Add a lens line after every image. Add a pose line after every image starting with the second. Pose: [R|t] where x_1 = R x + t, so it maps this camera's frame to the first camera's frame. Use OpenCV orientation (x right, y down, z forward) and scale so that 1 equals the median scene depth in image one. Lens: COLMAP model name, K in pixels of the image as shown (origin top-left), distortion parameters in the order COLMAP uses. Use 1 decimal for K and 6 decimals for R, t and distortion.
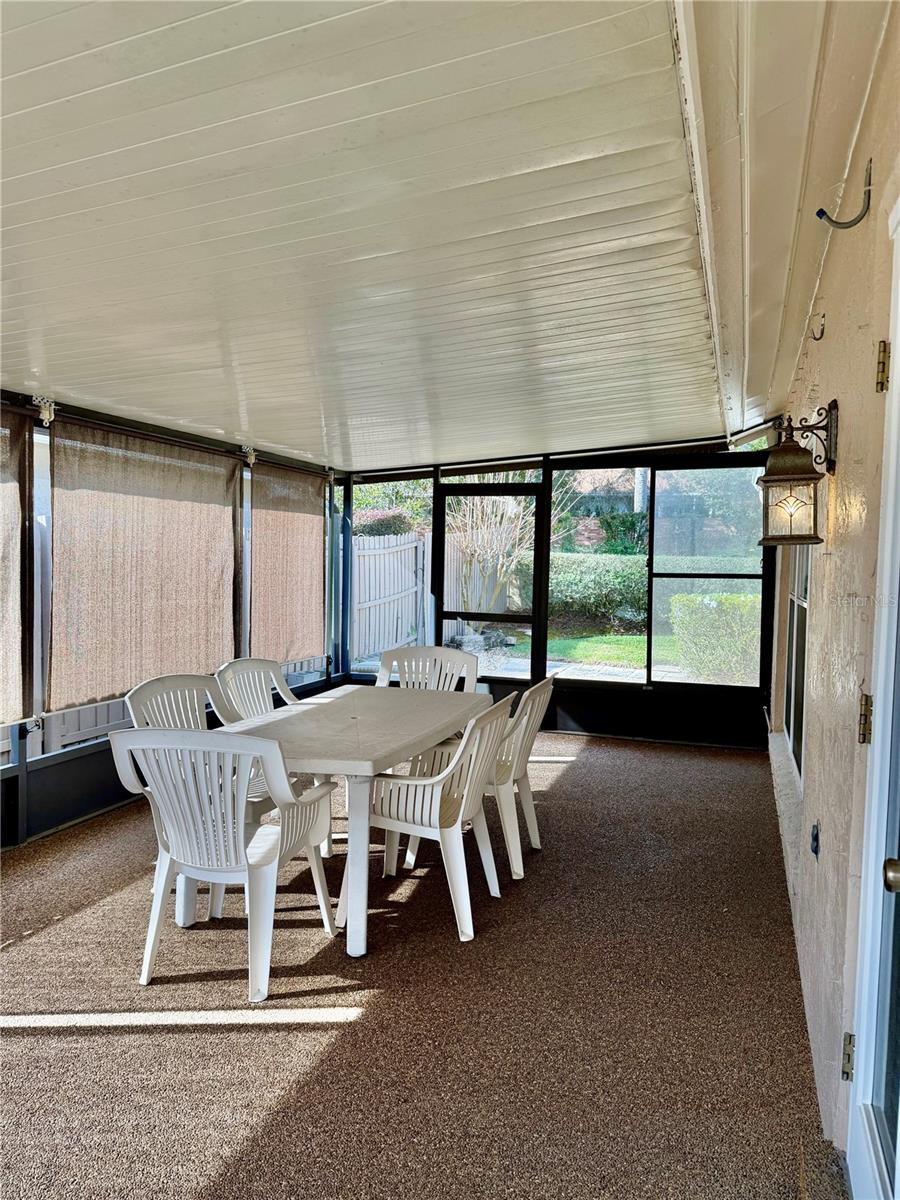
lens RADIAL K [[842.7, 0, 447.5], [0, 842.7, 602.0], [0, 0, 1]] dist [0.061494, -0.080792]
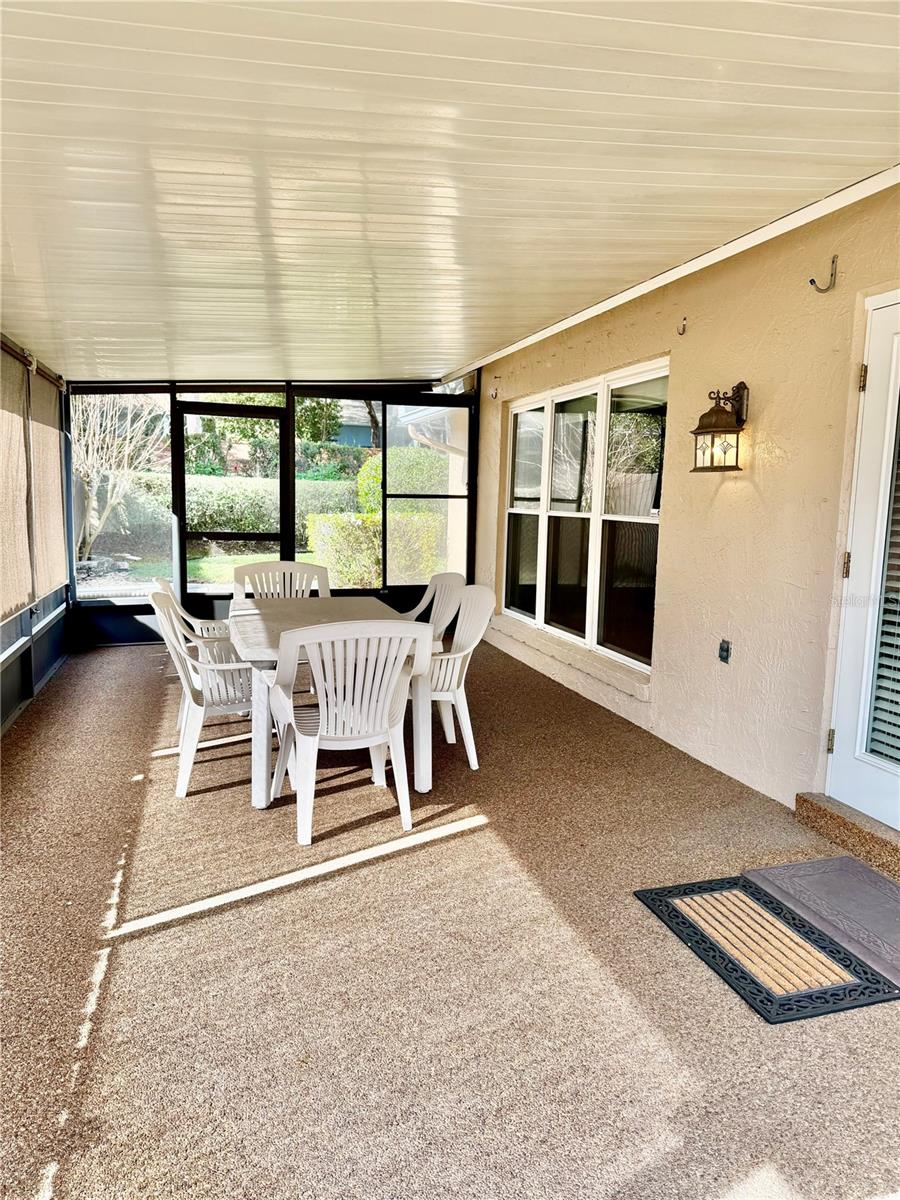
lens RADIAL K [[838.1, 0, 450.0], [0, 838.1, 600.0], [0, 0, 1]] dist [0.213515, -0.394526]
pose [[0.812162, -0.068613, 0.579383, -0.588650], [0.018380, 0.995577, 0.092136, 0.009956], [-0.583142, -0.064181, 0.809831, -0.022407]]
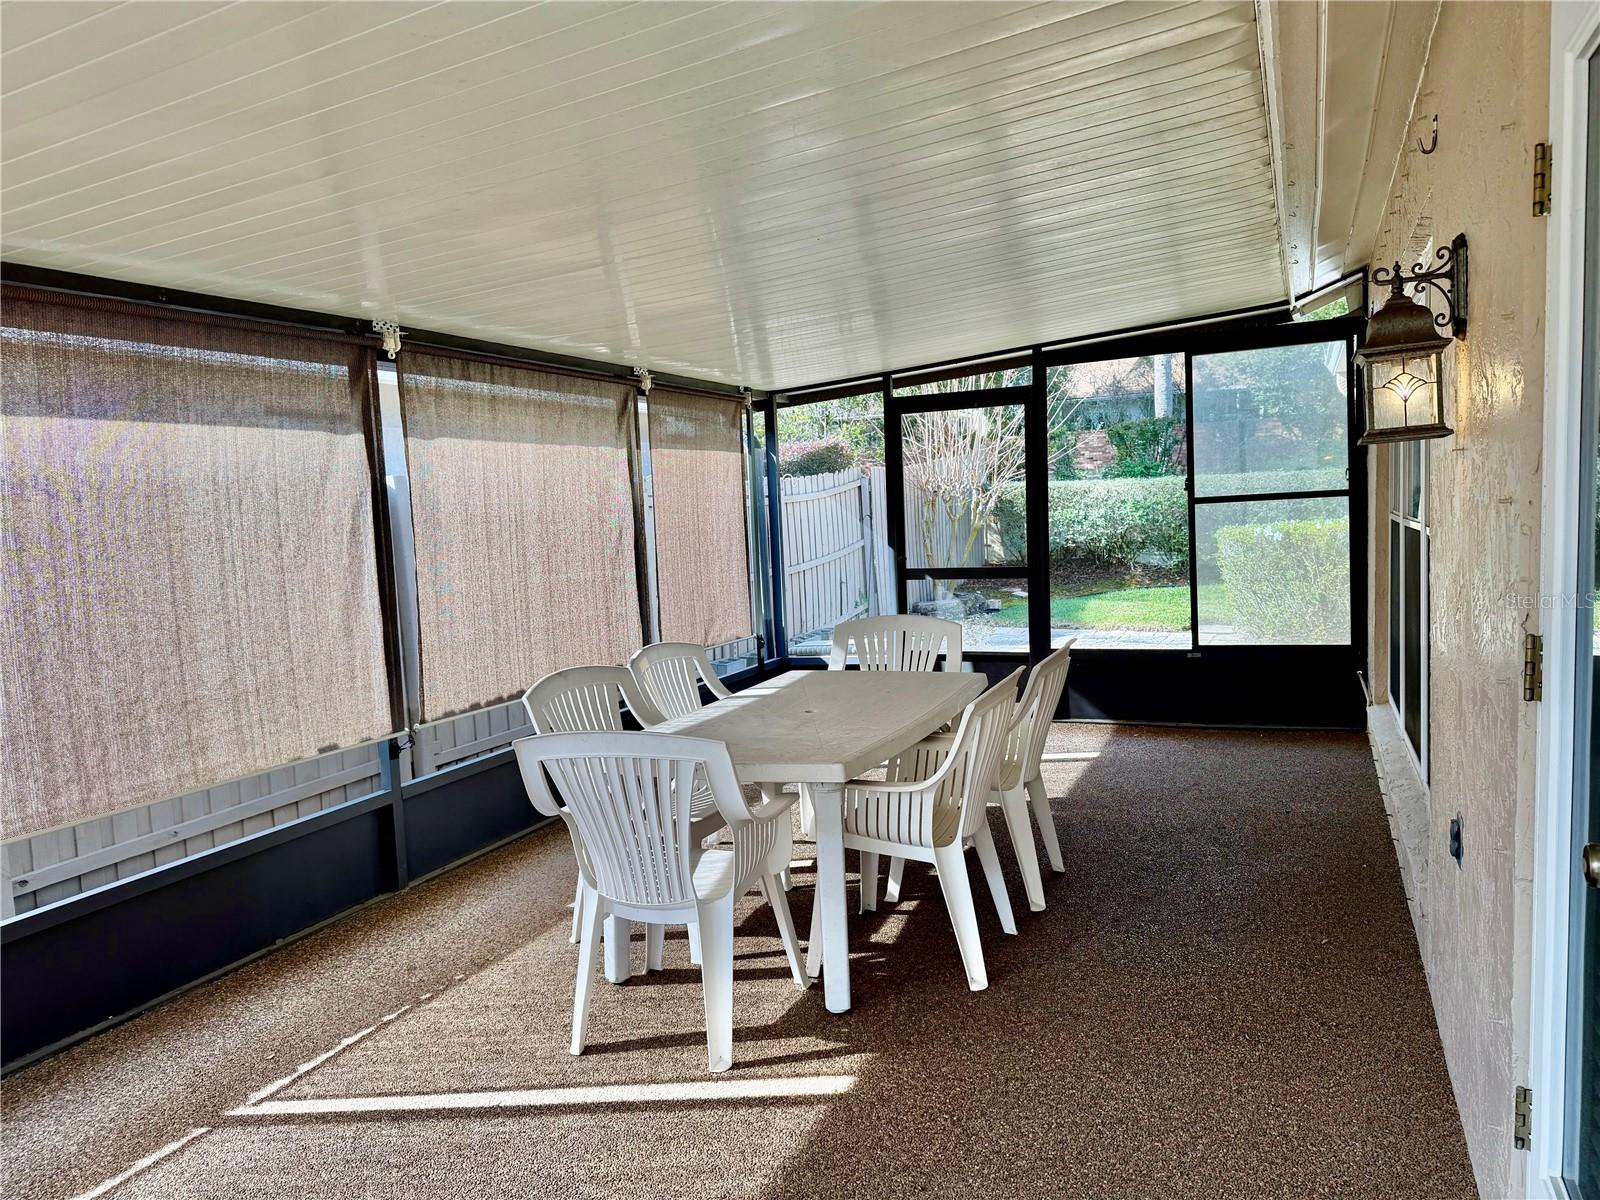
lens RADIAL K [[1123.6, 0, 804.5], [0, 1123.6, 610.8], [0, 0, 1]] dist [0.061494, -0.080792]
pose [[0.994599, -0.057482, -0.086423, -0.020287], [0.061142, 0.997315, 0.040314, 0.004497], [0.083874, -0.045381, 0.995443, -0.011664]]
